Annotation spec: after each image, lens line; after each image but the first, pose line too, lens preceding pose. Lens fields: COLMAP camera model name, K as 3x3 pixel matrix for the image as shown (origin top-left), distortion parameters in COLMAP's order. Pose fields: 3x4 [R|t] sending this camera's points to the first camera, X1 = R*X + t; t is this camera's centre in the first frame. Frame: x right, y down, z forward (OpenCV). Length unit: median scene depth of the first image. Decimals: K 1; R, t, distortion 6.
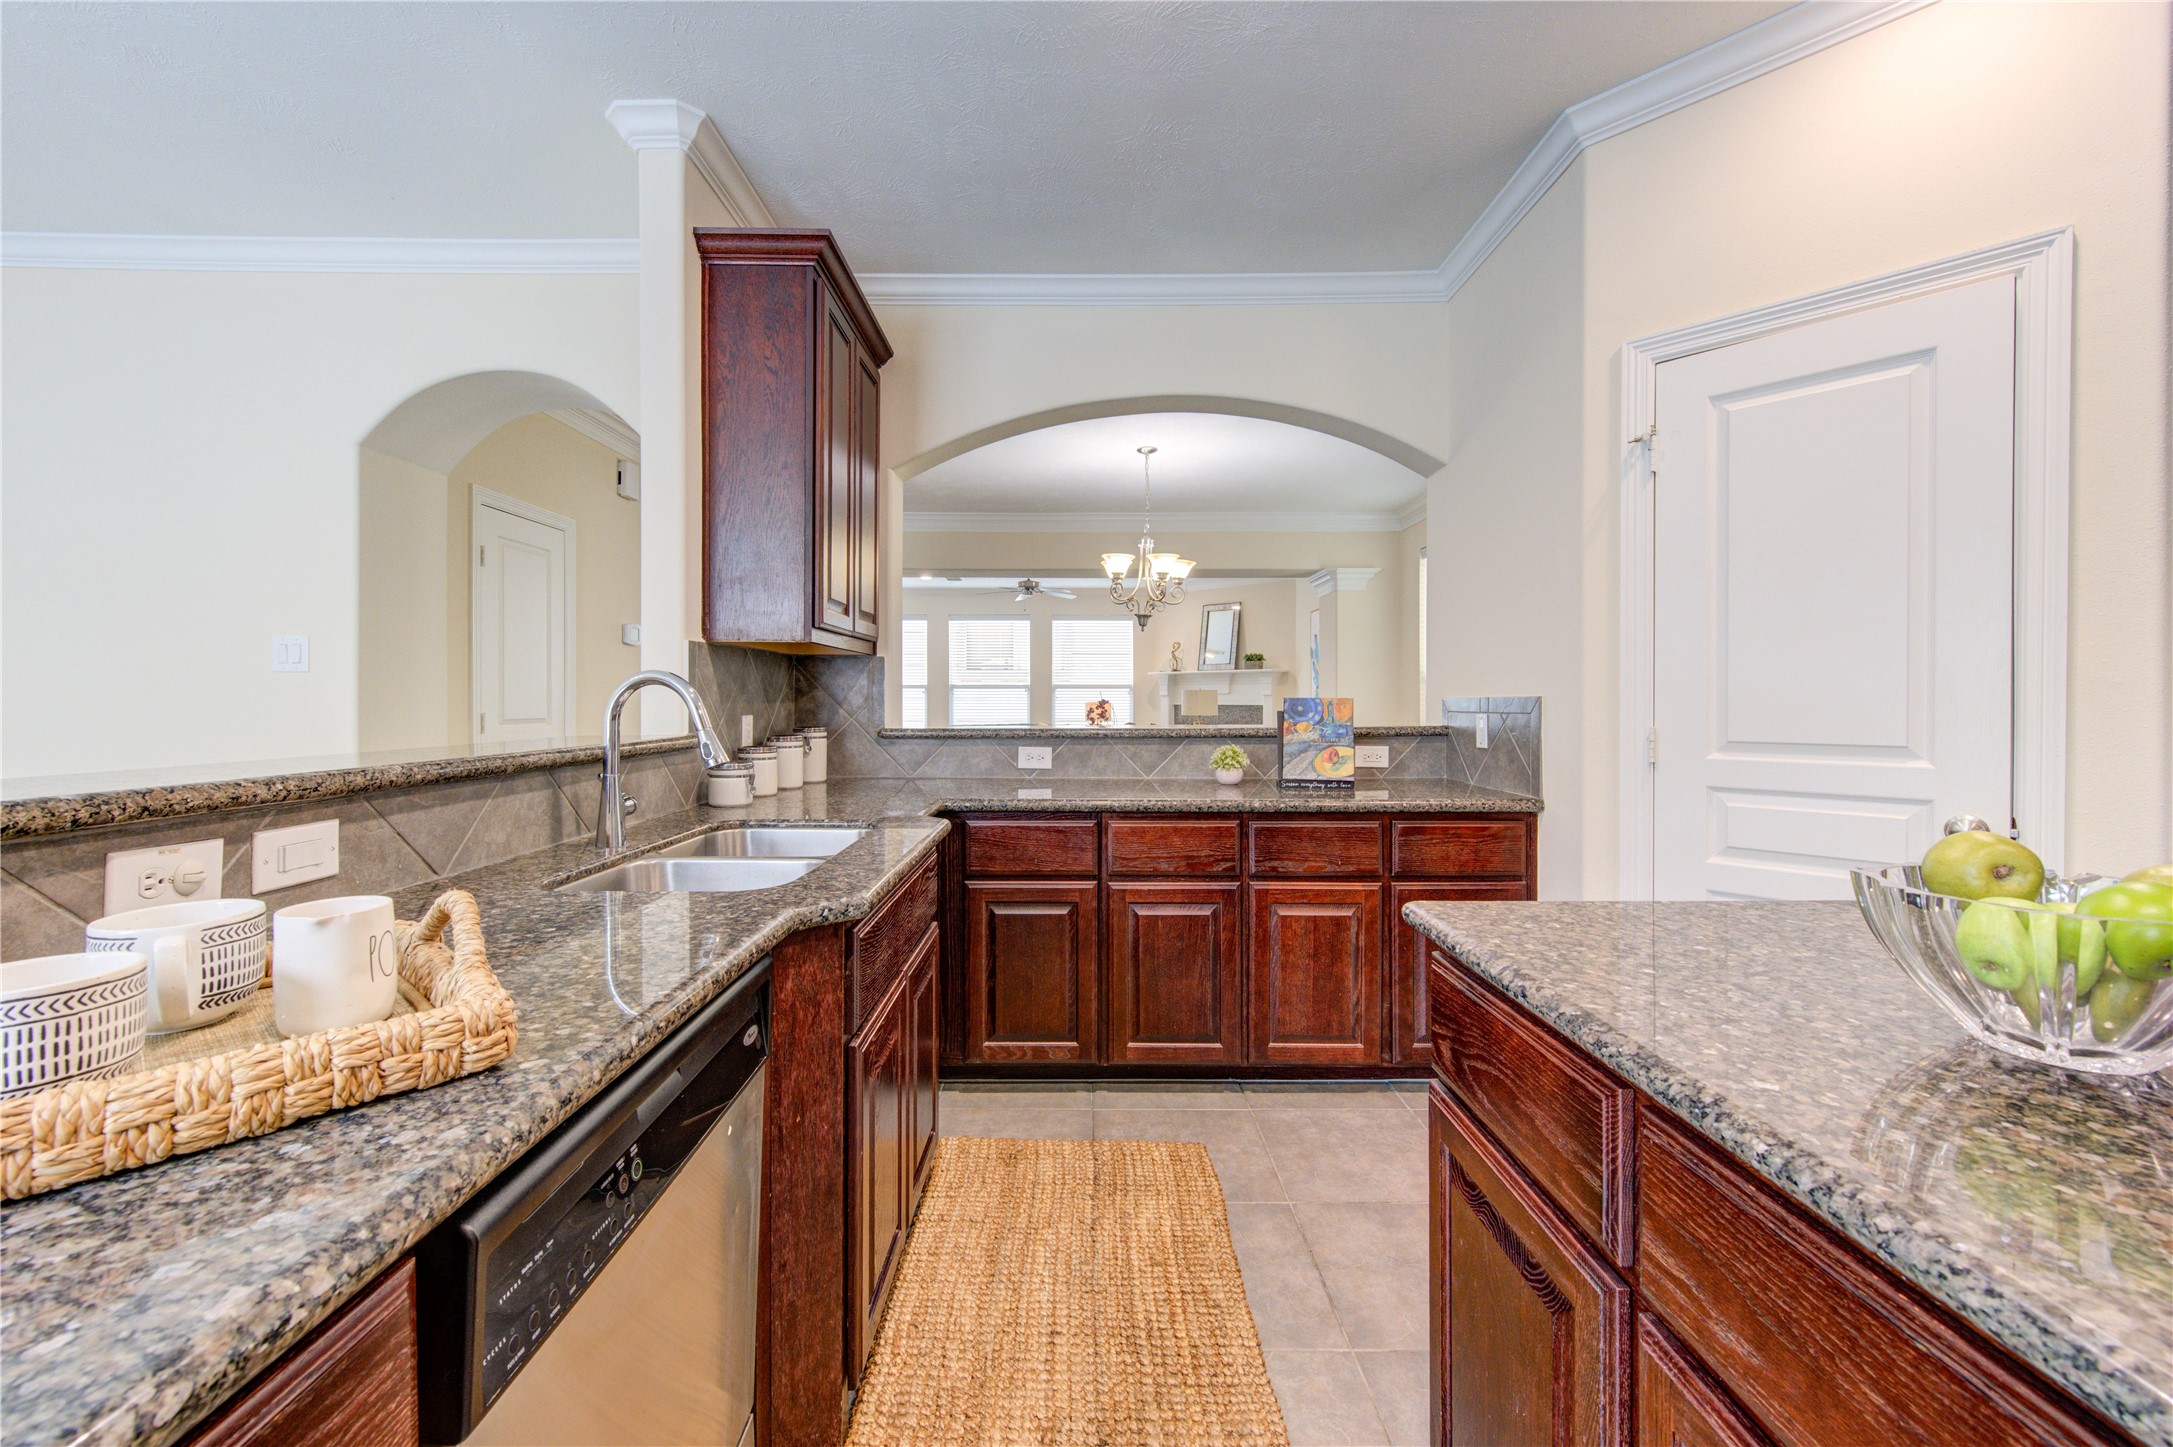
lens RADIAL K [[853.9, 0, 1074.0], [0, 853.9, 704.9], [0, 0, 1]] dist [0.000650, 0.000226]
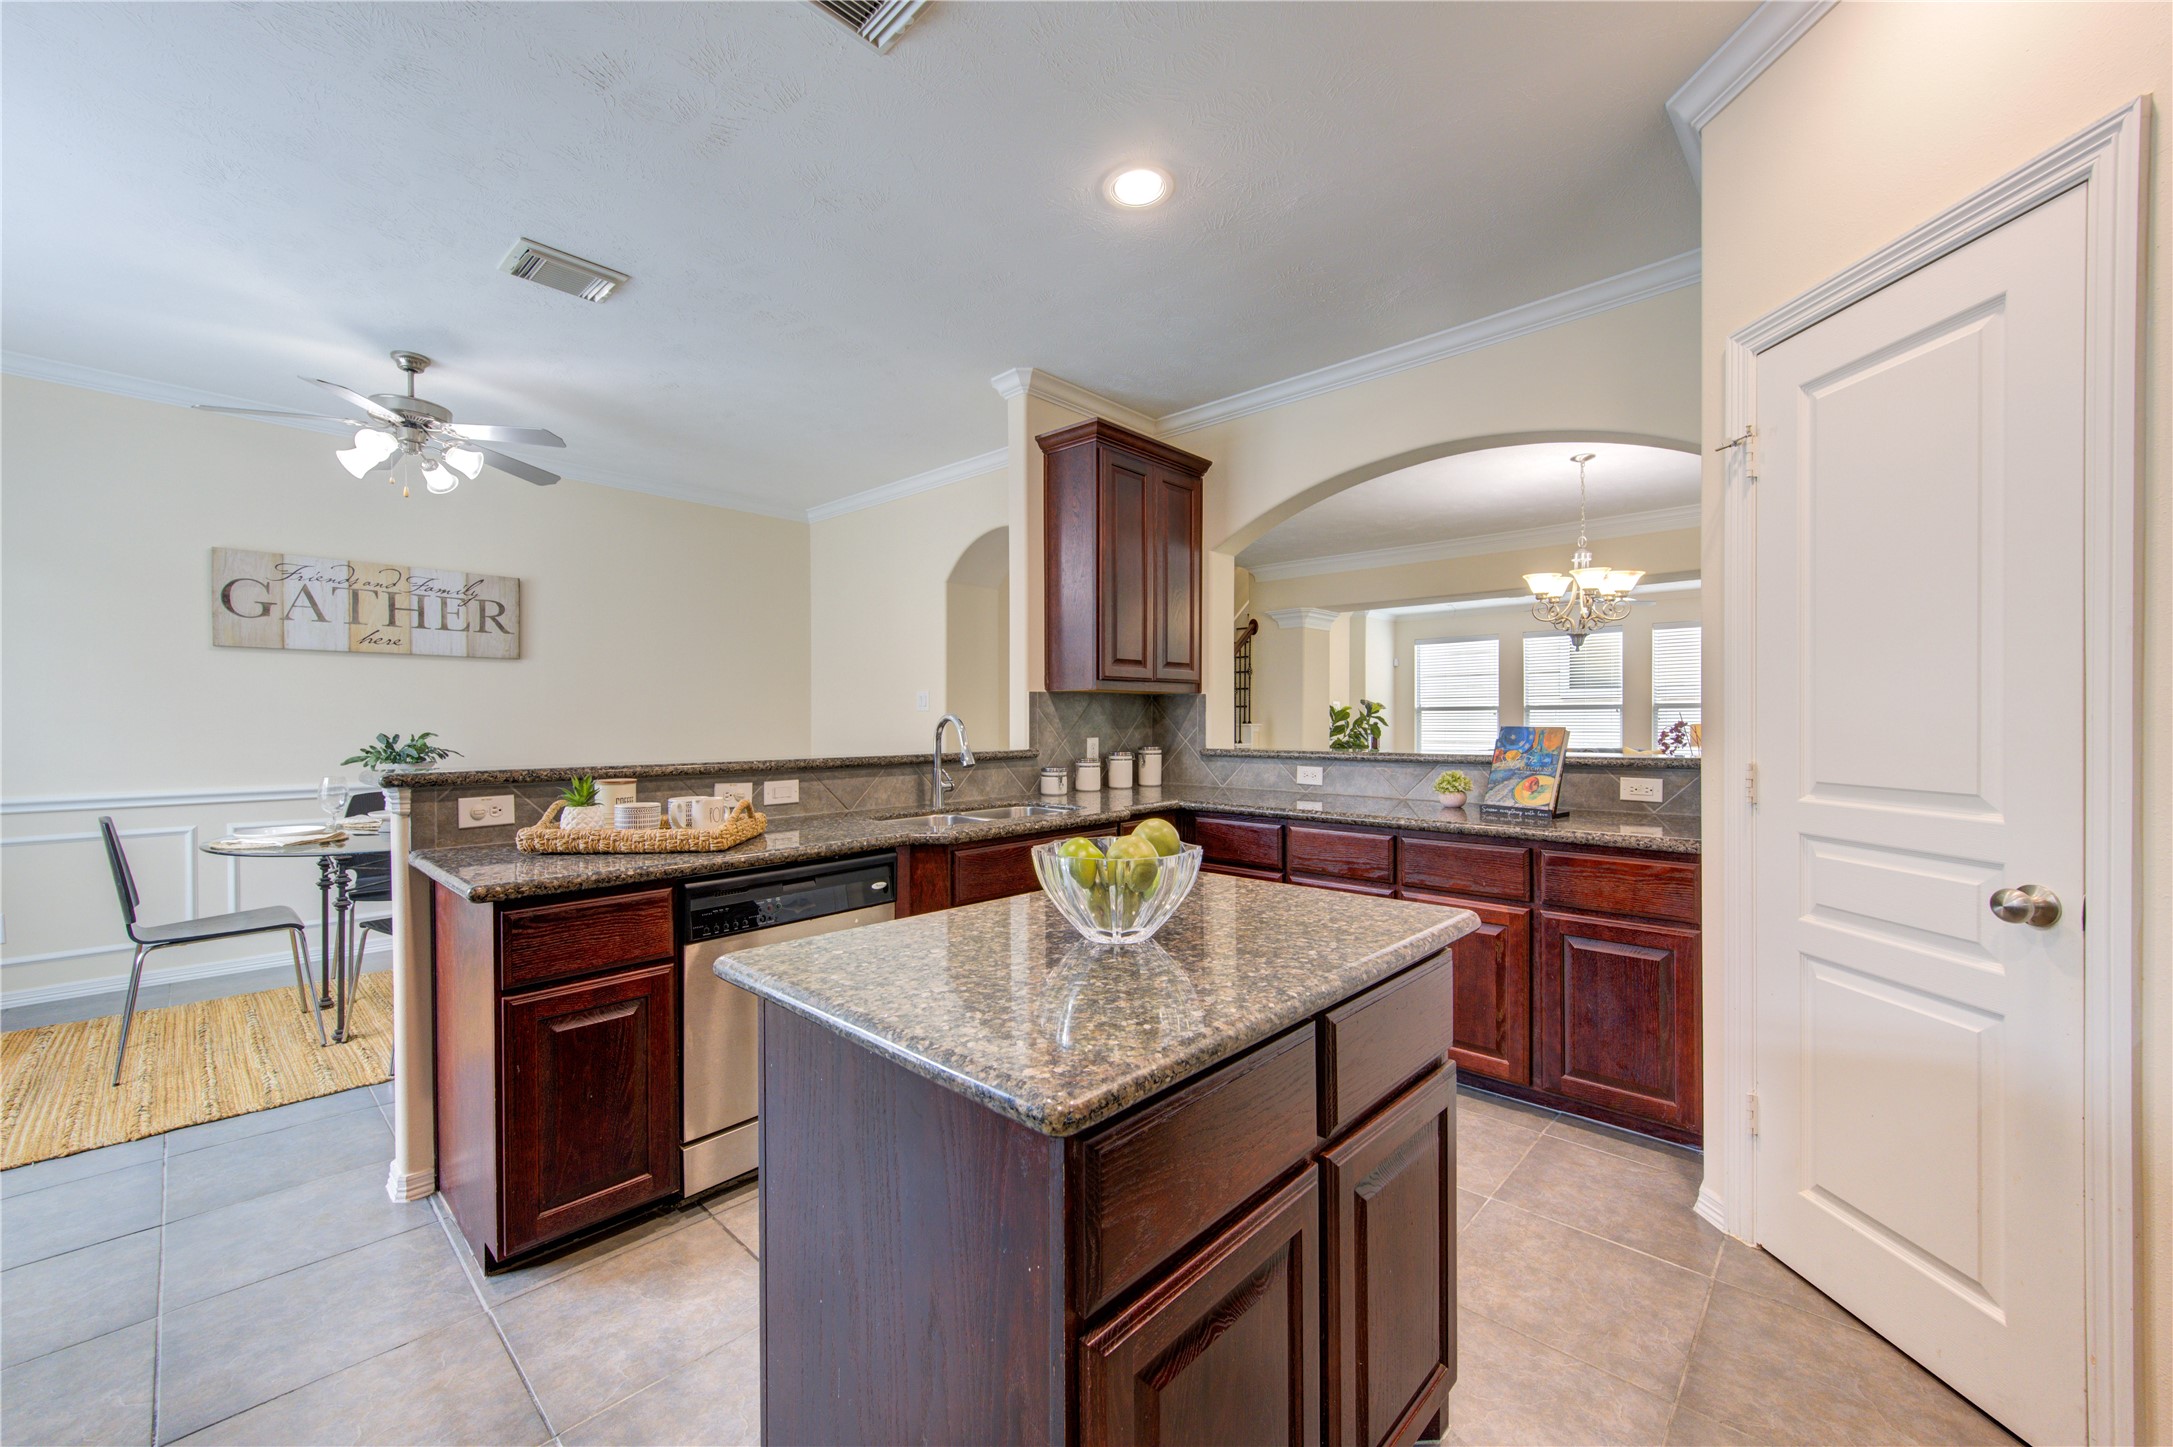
lens RADIAL K [[849.9, 0, 1092.9], [0, 849.9, 725.3], [0, 0, 1]] dist [-0.000077, -0.000075]
pose [[0.738003, 0.001811, -0.674795, 0.663459], [-0.001197, 0.999998, 0.001375, -0.012352], [0.674796, -0.000207, 0.738004, -0.104813]]
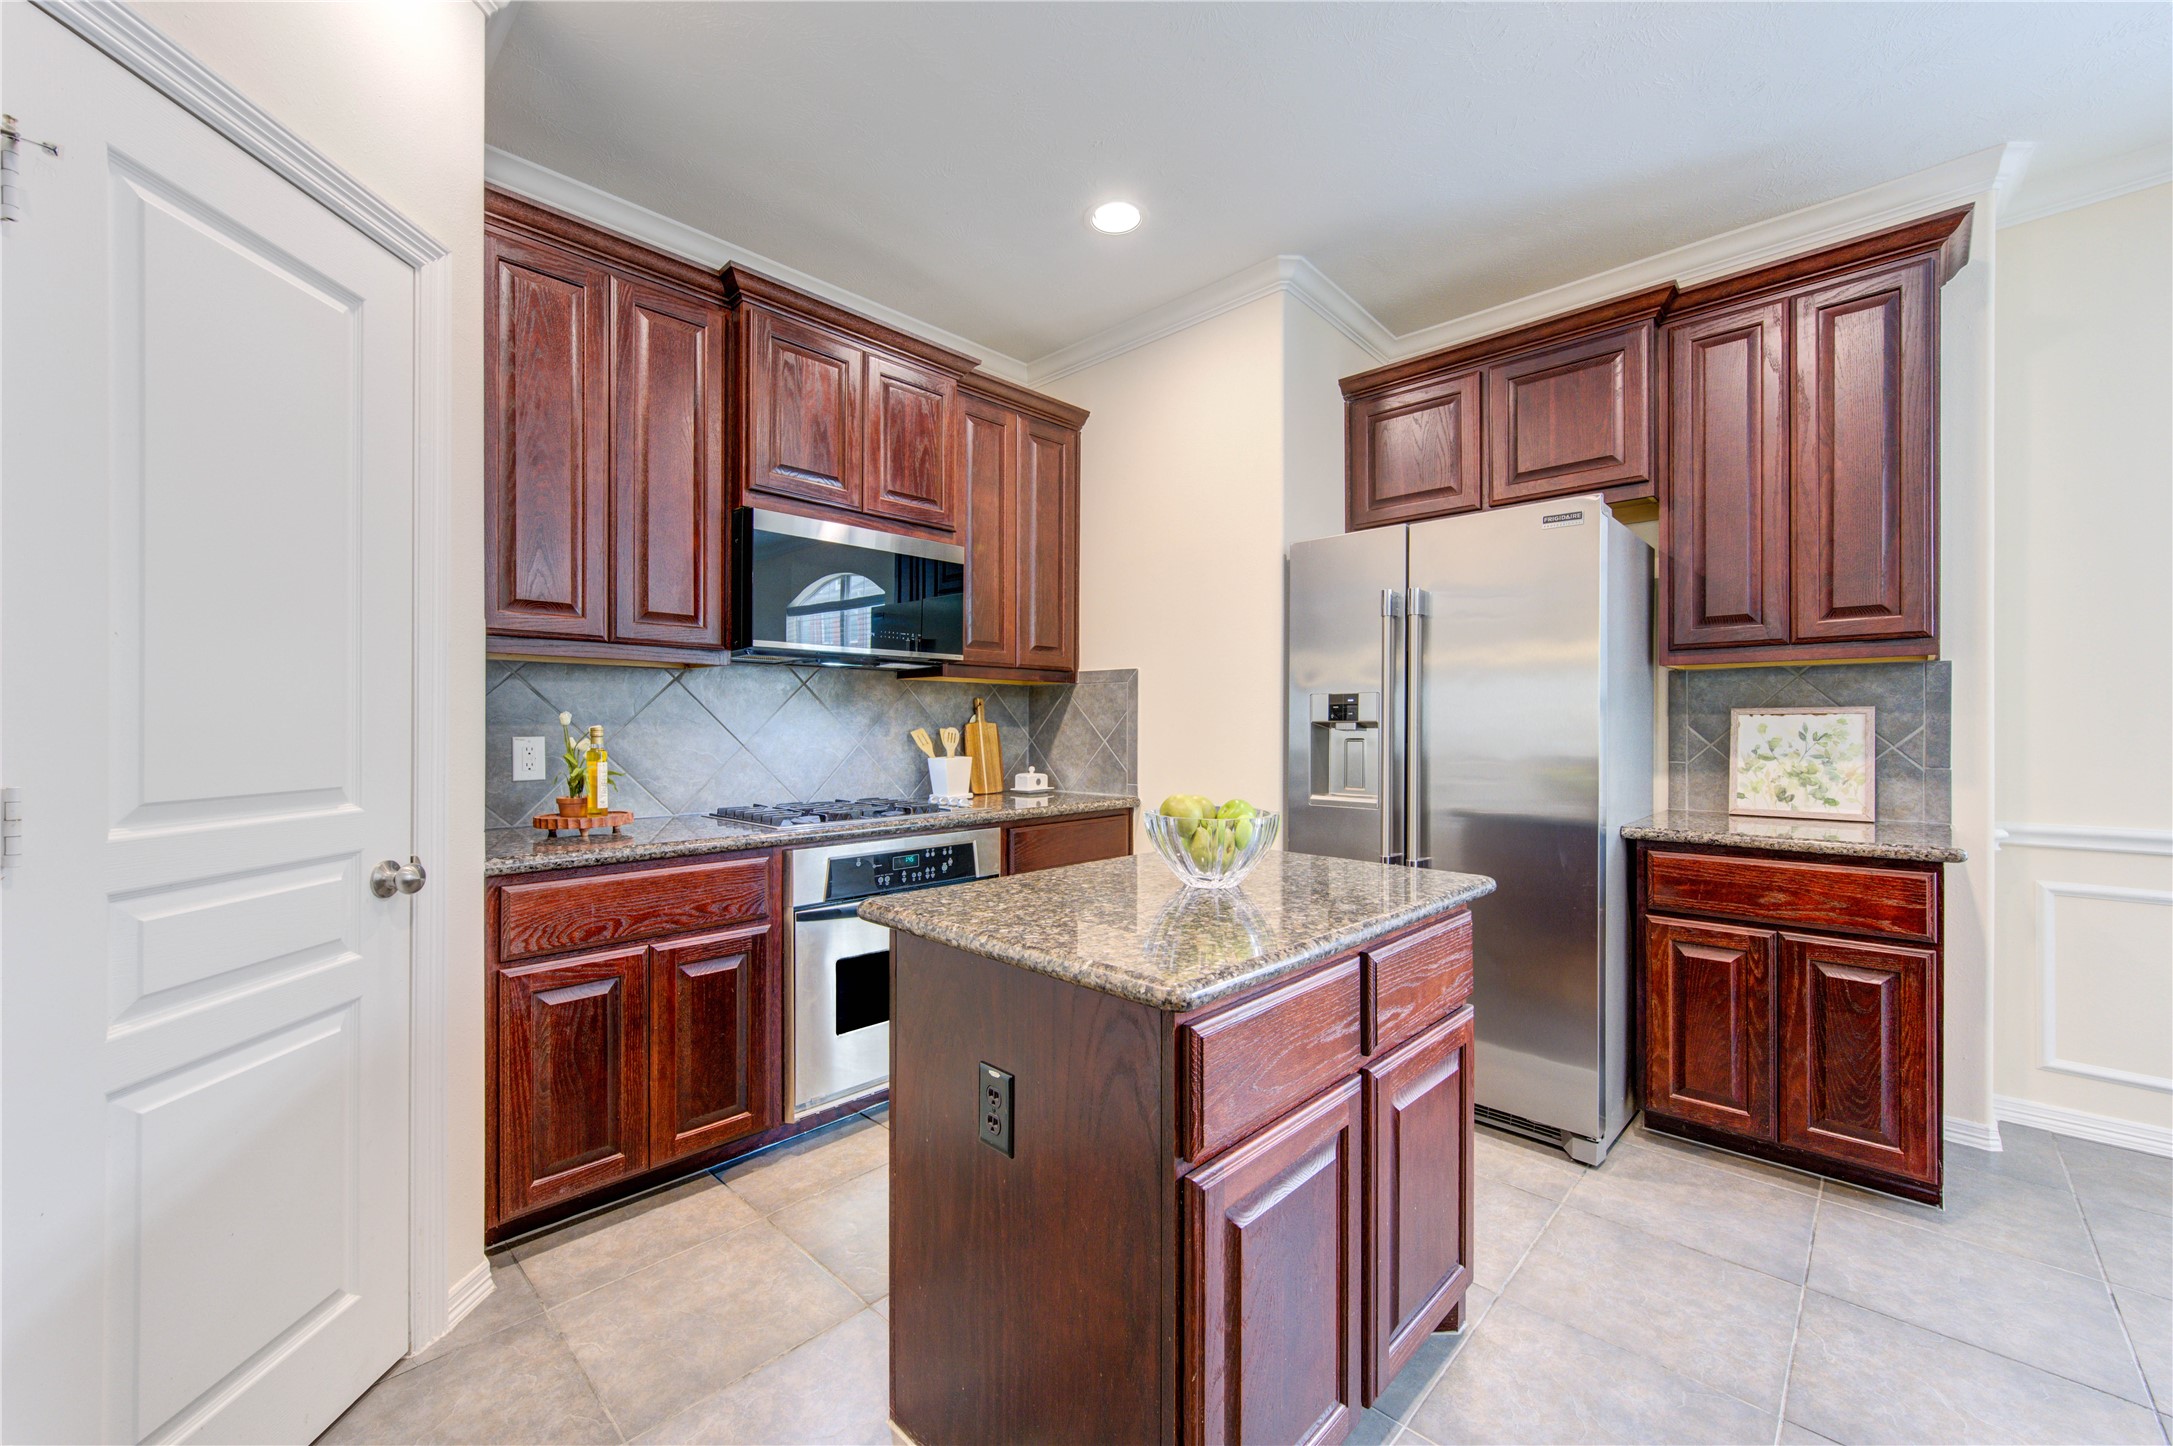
lens RADIAL K [[849.9, 0, 1092.9], [0, 849.9, 724.8], [0, 0, 1]] dist [-0.000077, -0.000075]
pose [[-0.734635, 0.003729, 0.678452, -0.037990], [0.006232, 0.999980, 0.001252, -0.003860], [-0.678434, 0.005148, -0.734643, 0.809813]]
